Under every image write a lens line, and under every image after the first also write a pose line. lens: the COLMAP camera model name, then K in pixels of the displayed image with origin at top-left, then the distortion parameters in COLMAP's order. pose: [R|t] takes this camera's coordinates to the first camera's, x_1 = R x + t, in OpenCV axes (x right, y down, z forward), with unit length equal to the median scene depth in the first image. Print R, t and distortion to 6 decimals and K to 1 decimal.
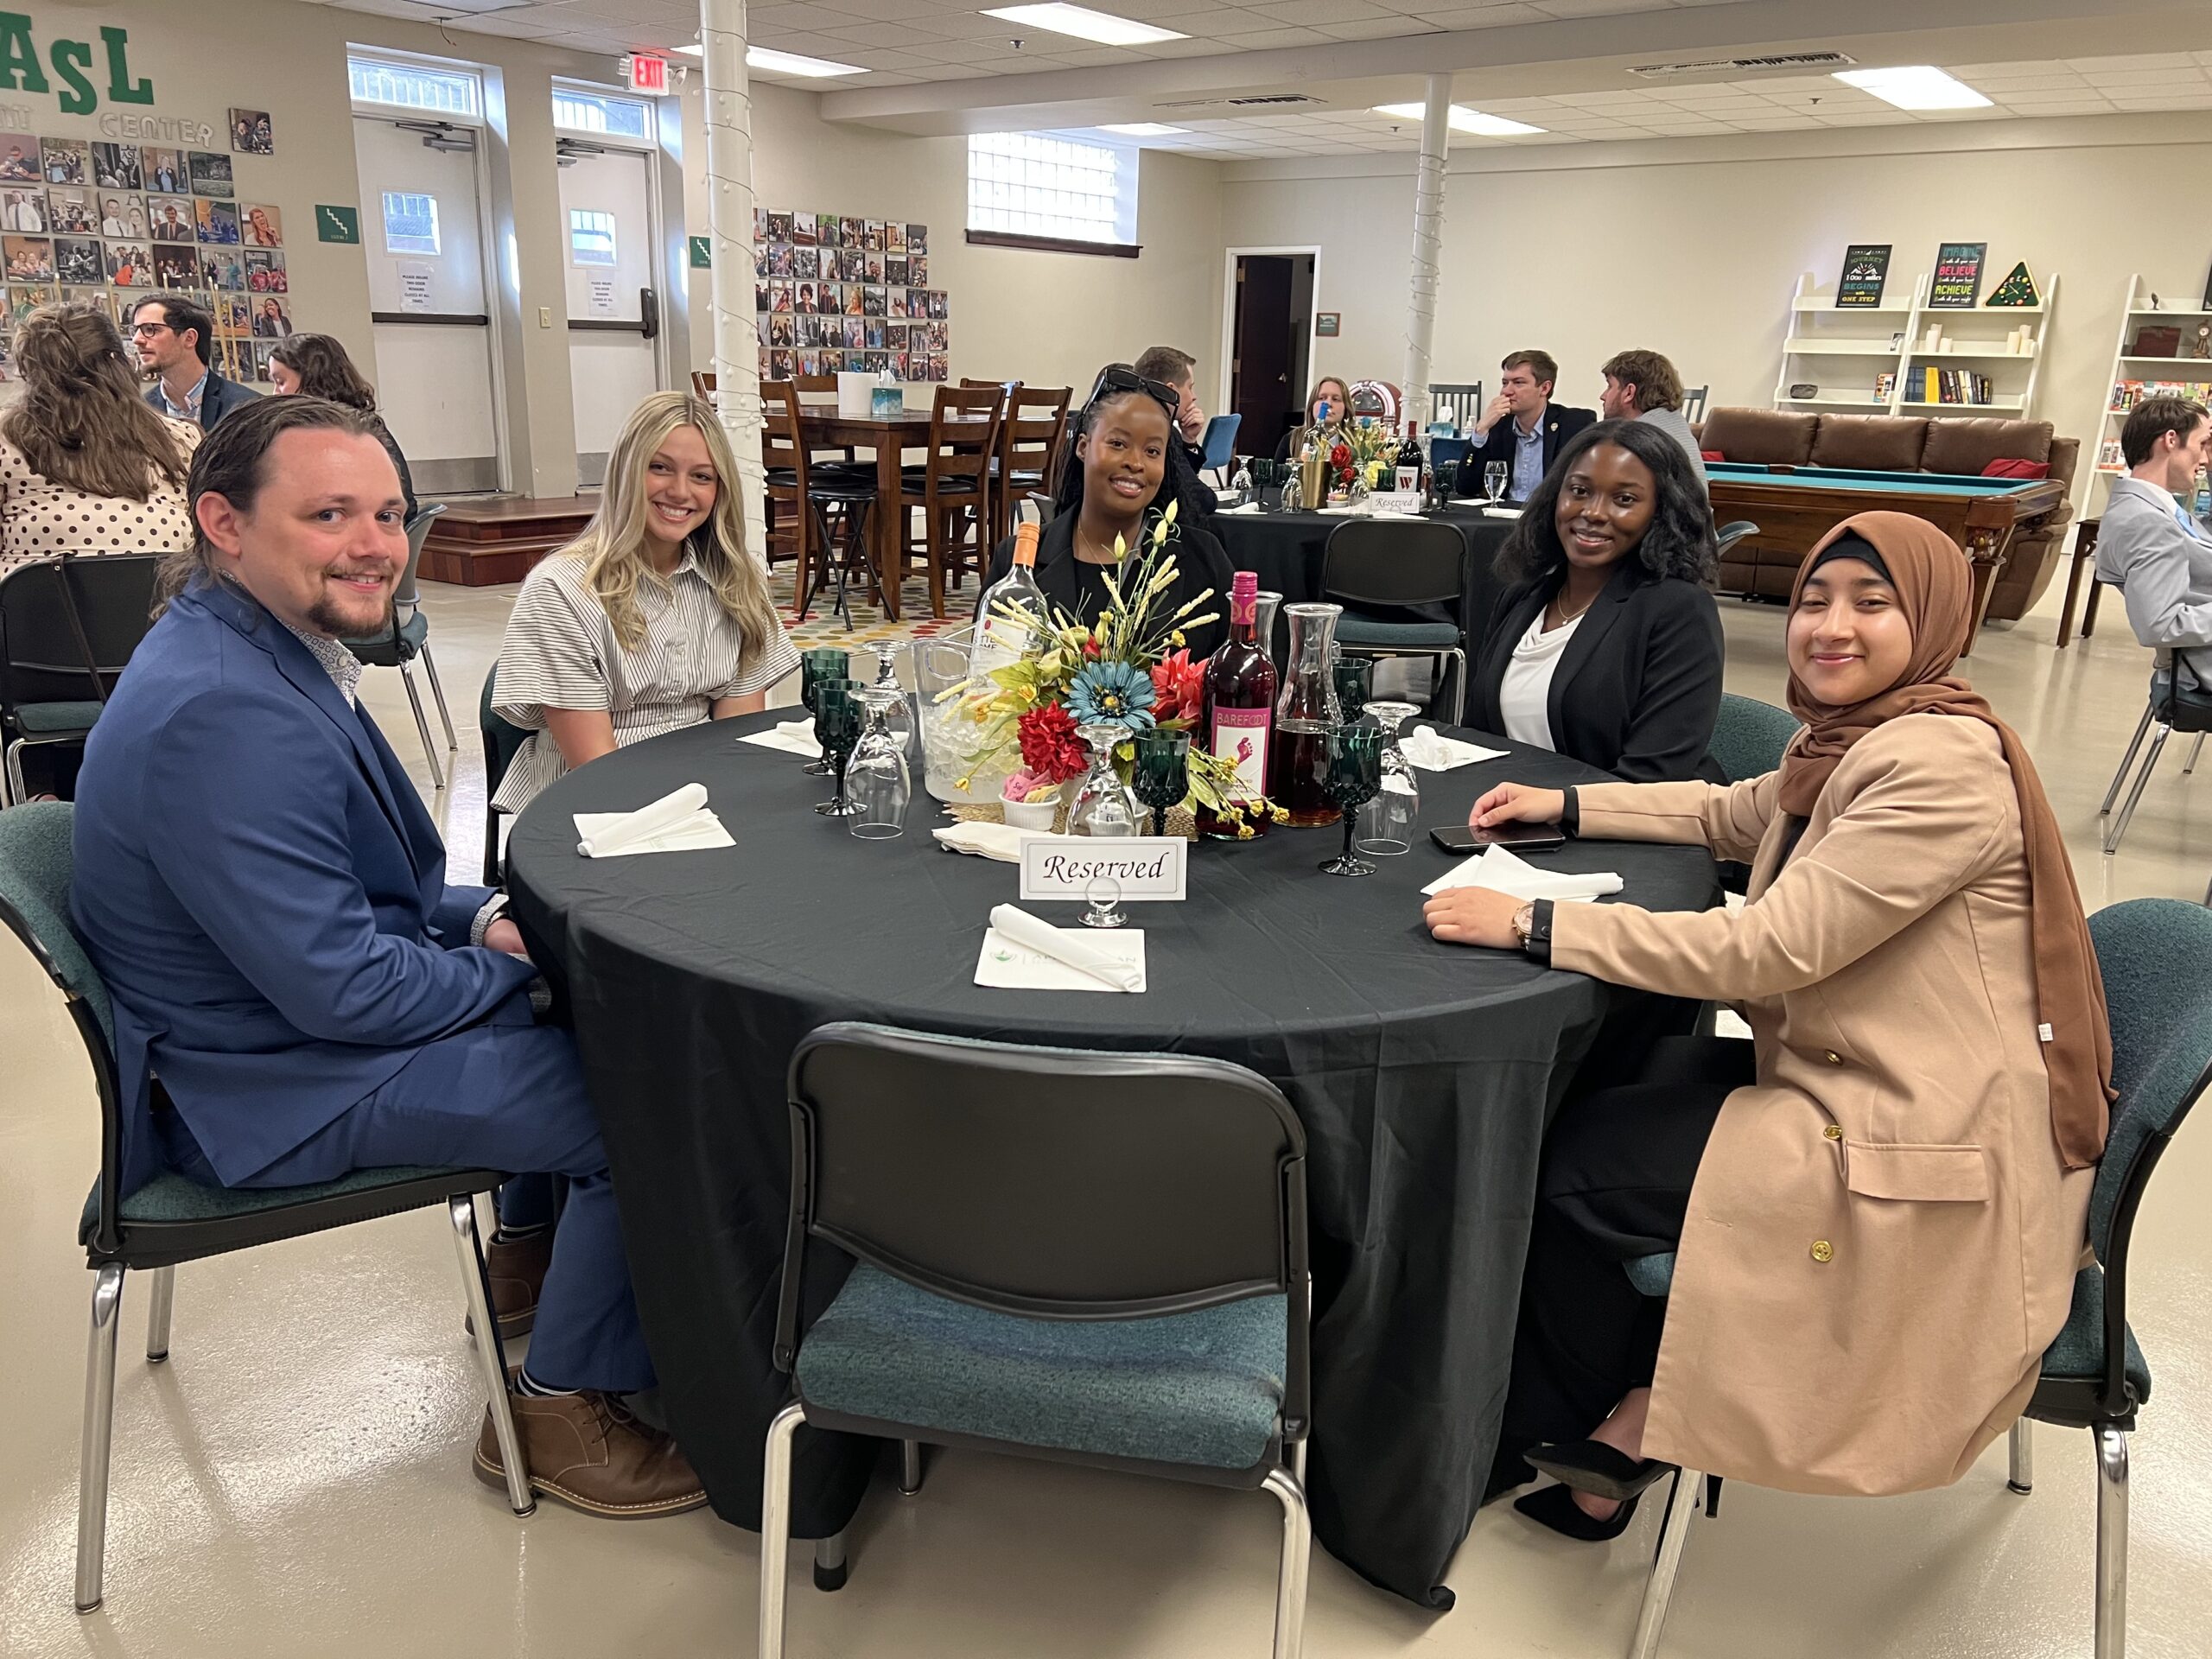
lens RADIAL K [[1676.3, 0, 1107.4], [0, 1676.3, 831.1], [0, 0, 1]] dist [0.053446, -0.033105]
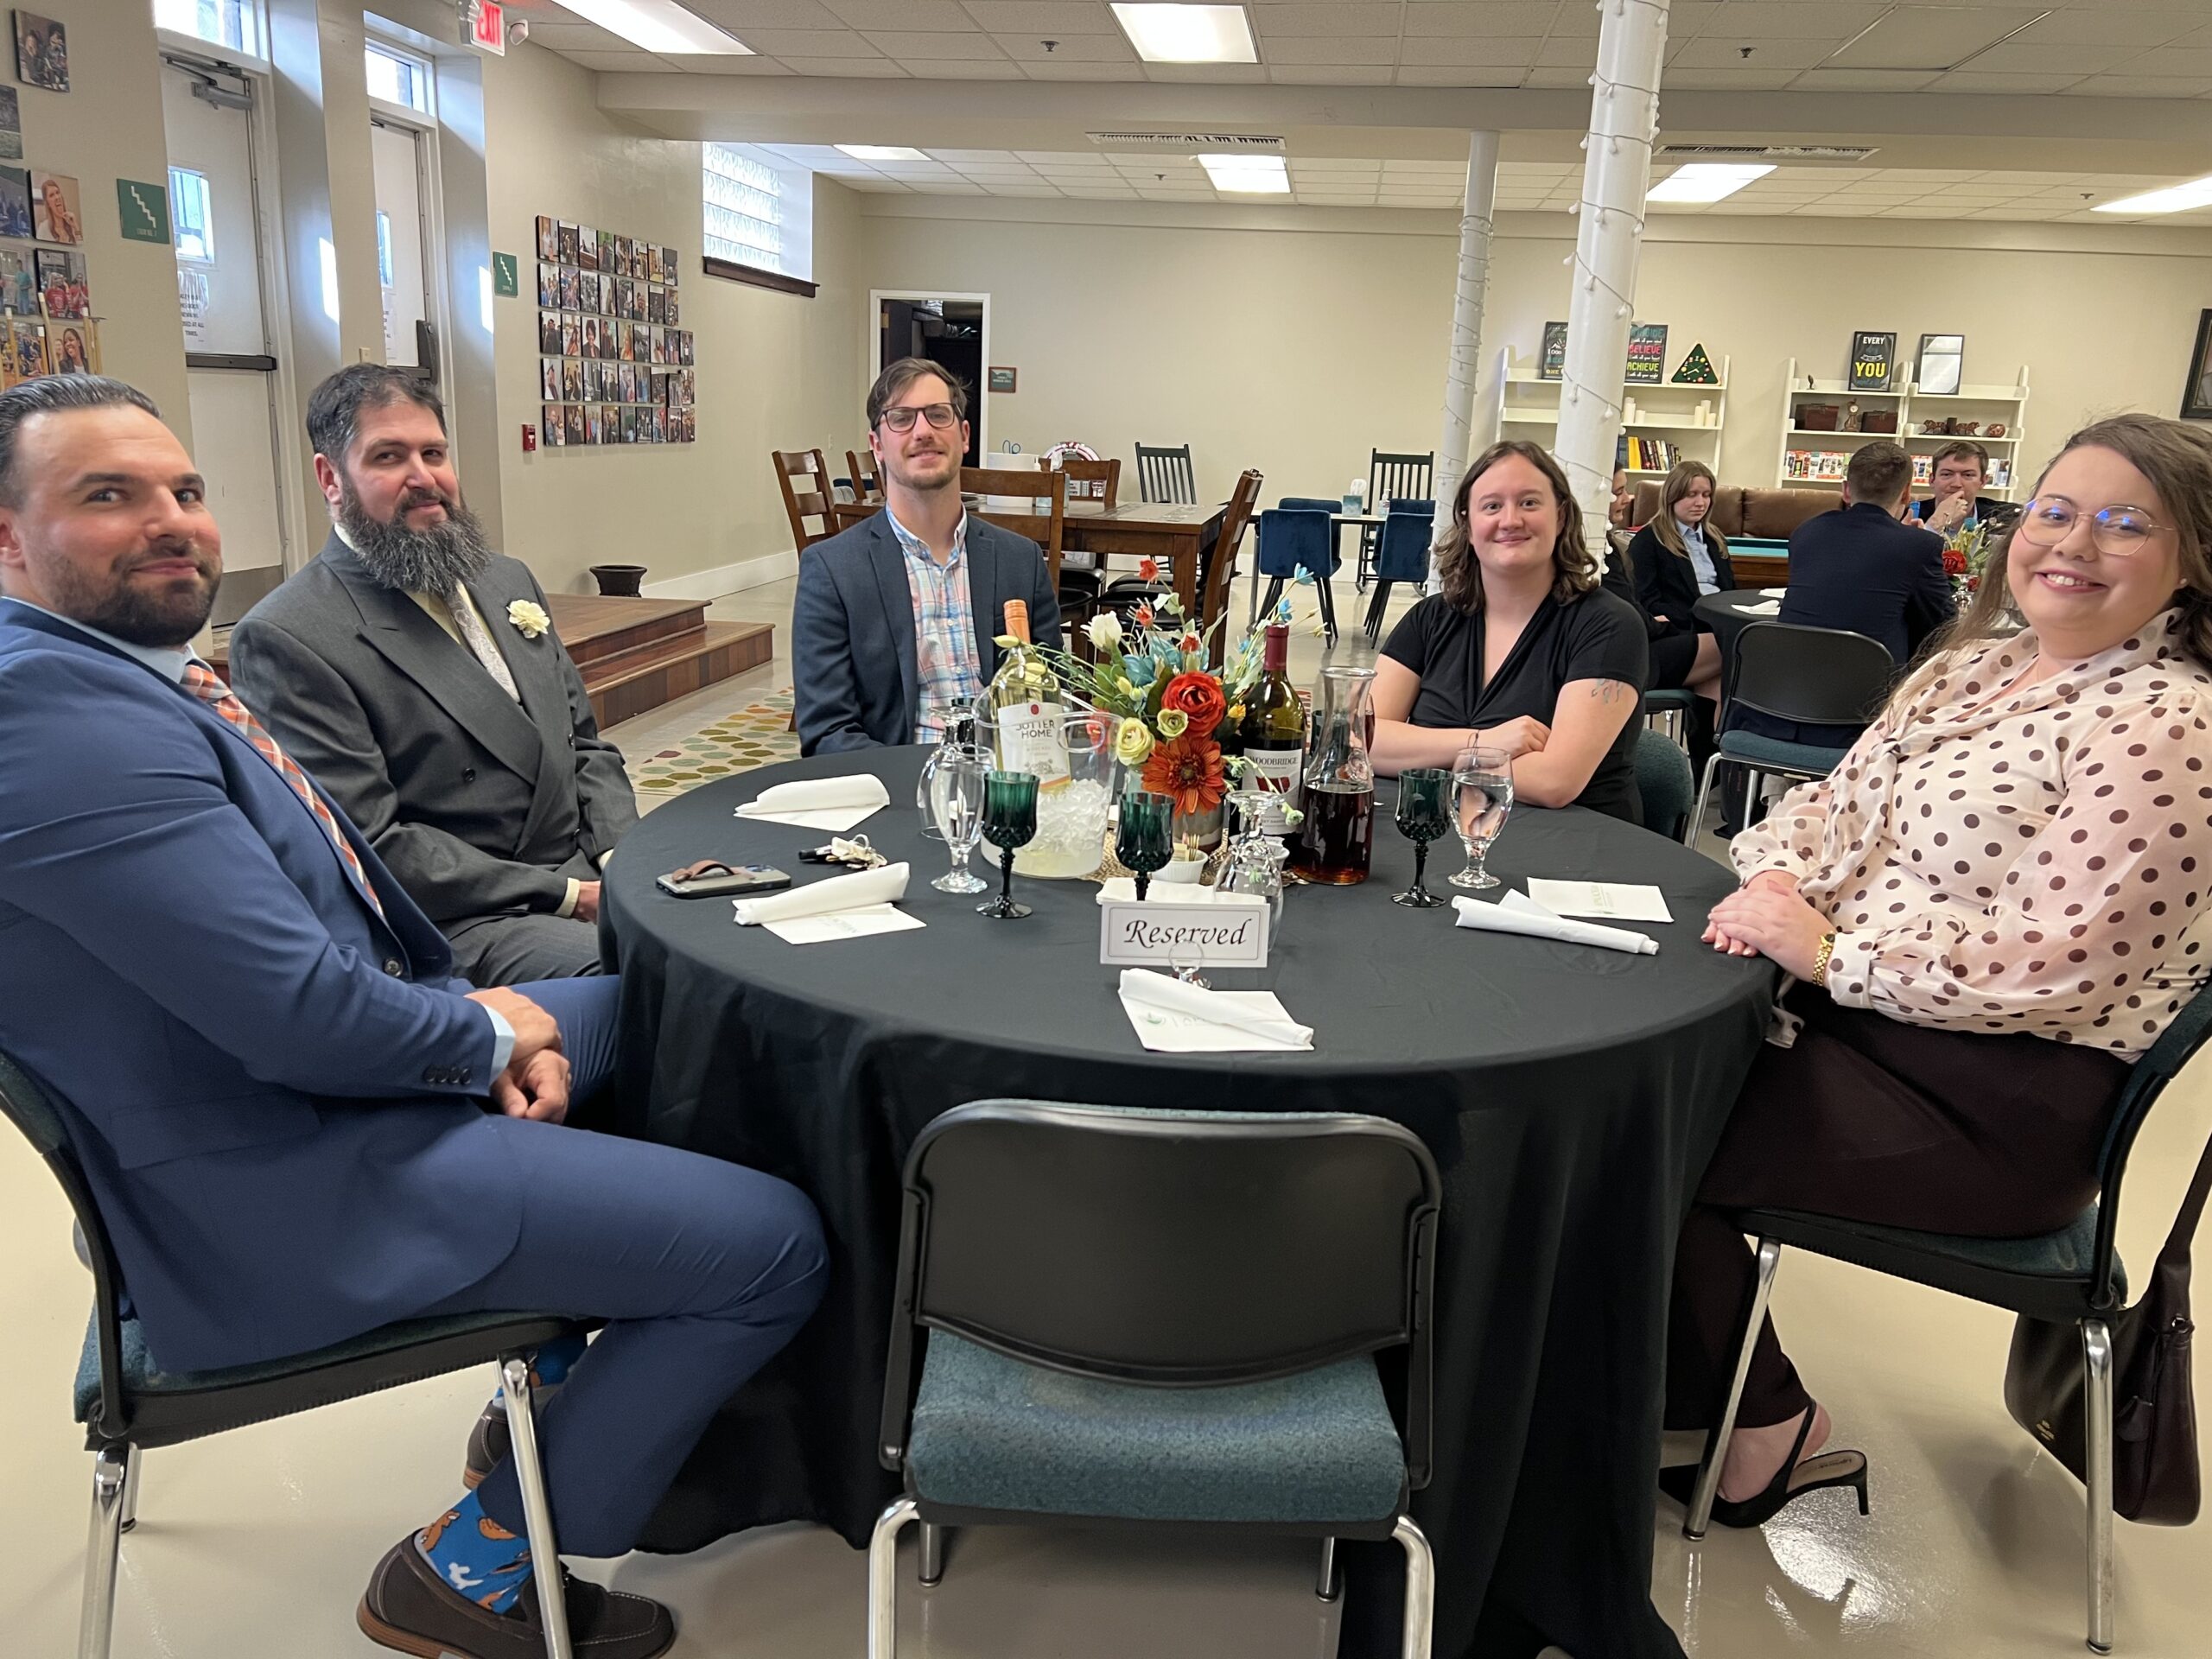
lens RADIAL K [[1676.3, 0, 1102.1], [0, 1676.3, 826.3], [0, 0, 1]] dist [0.053446, -0.033105]
pose [[0.870026, -0.107665, 0.481106, -0.362856], [0.118123, 0.992962, 0.008599, -0.075365], [-0.478646, 0.049349, 0.876620, 0.228422]]
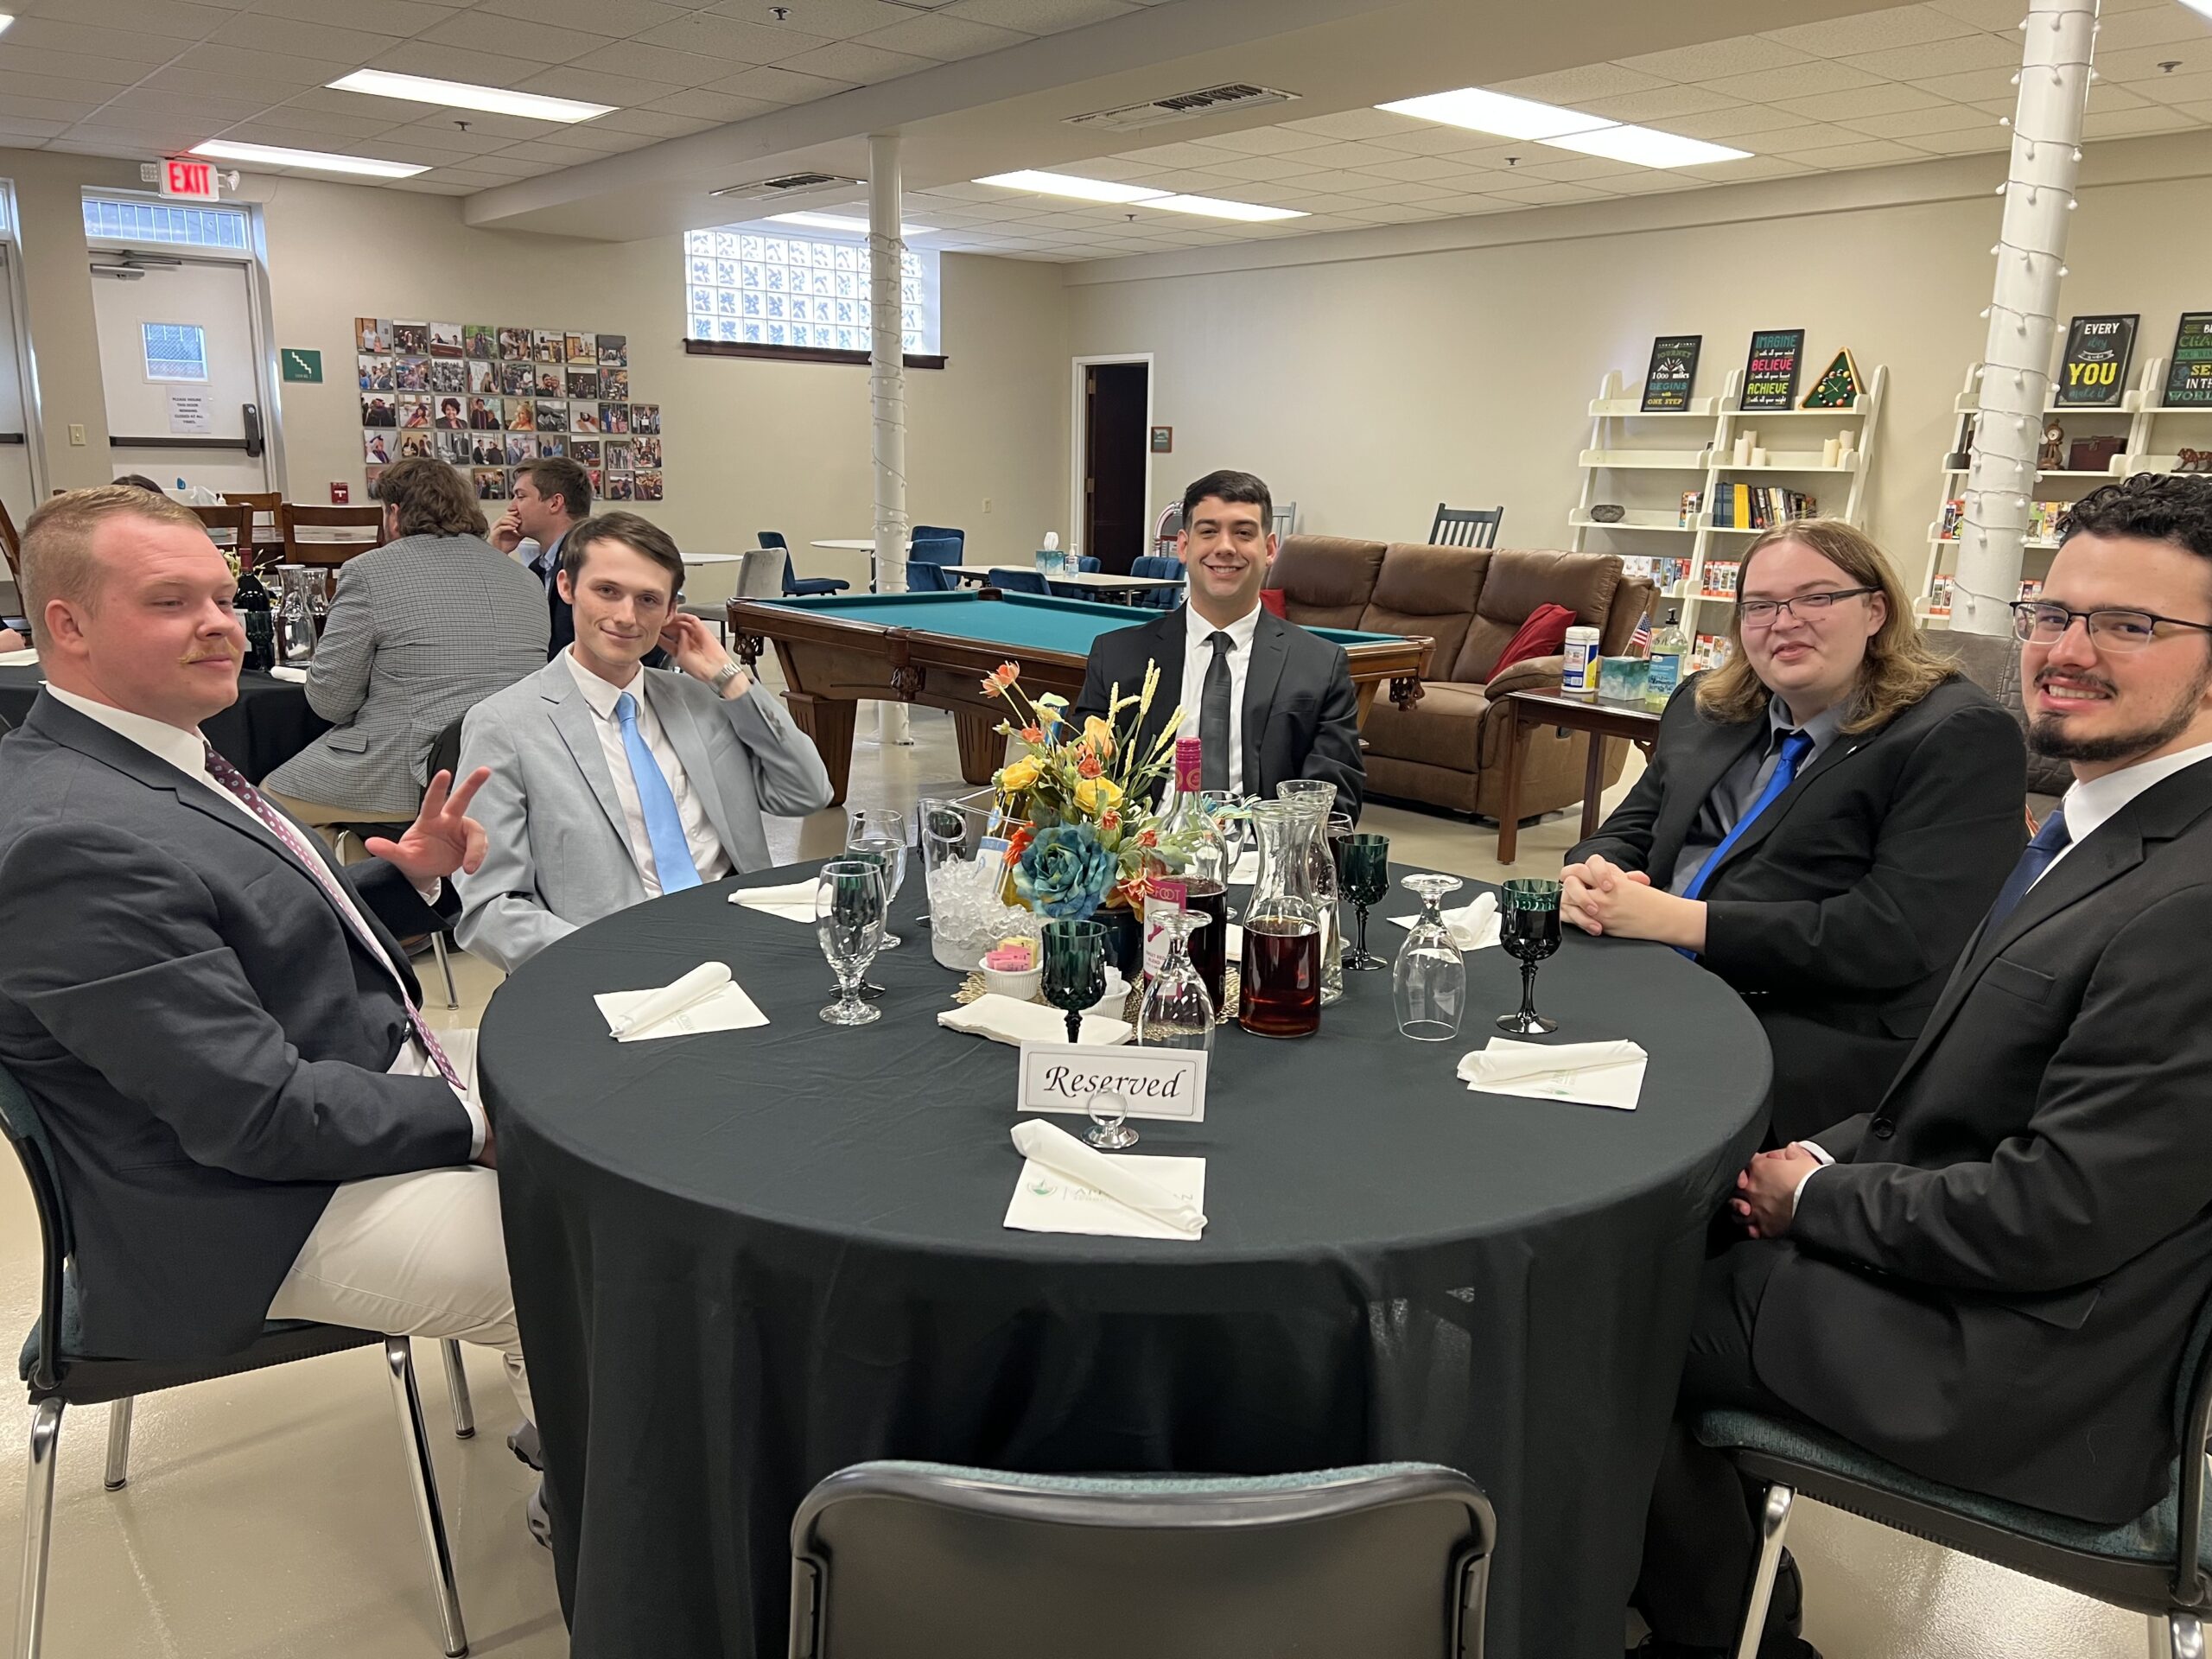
lens RADIAL K [[1676.3, 0, 1110.1], [0, 1676.3, 821.1], [0, 0, 1]] dist [0.053446, -0.033105]
pose [[0.977087, 0.036702, -0.209653, 0.372967], [-0.052187, 0.996264, -0.068809, -0.046743], [0.206344, 0.078174, 0.975352, 0.182462]]
